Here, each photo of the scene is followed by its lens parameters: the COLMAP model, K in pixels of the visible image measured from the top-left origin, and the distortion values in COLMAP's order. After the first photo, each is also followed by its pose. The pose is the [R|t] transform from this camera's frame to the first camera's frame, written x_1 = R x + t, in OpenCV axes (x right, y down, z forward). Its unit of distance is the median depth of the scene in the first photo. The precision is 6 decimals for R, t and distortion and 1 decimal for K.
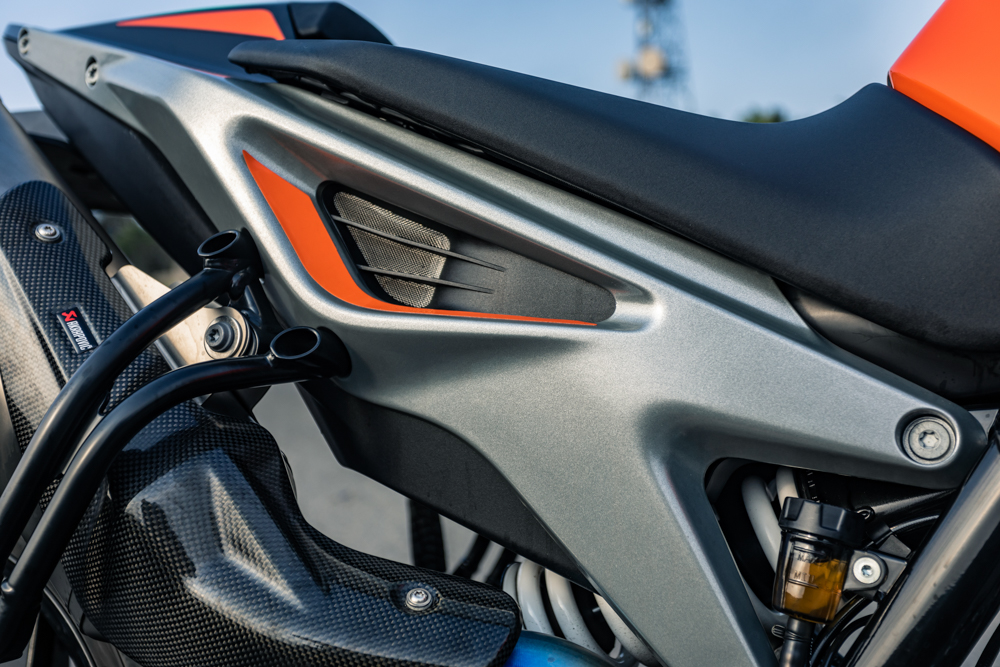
lens RADIAL K [[1134.9, 0, 500.0], [0, 1134.9, 333.5], [0, 0, 1]] dist [0.004344, 0.004346]
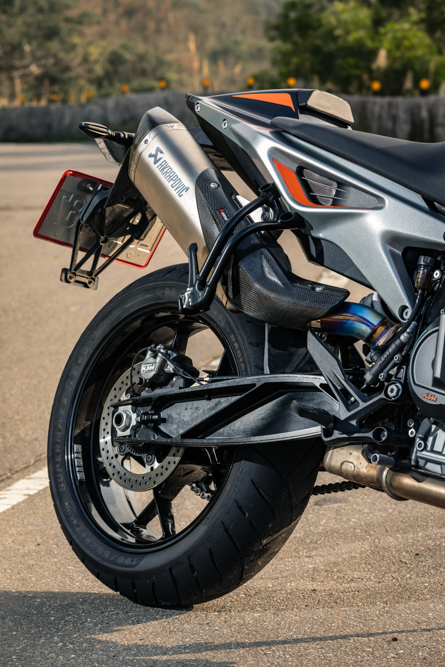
lens RADIAL K [[2195.0, 0, 222.5], [0, 2195.0, 333.5], [0, 0, 1]] dist [-0.095436, -0.098065]
pose [[0.951041, -0.007756, -0.308968, 1.575219], [0.008841, 0.999959, 0.002109, 0.324514], [0.308939, -0.004737, 0.951070, -5.017422]]
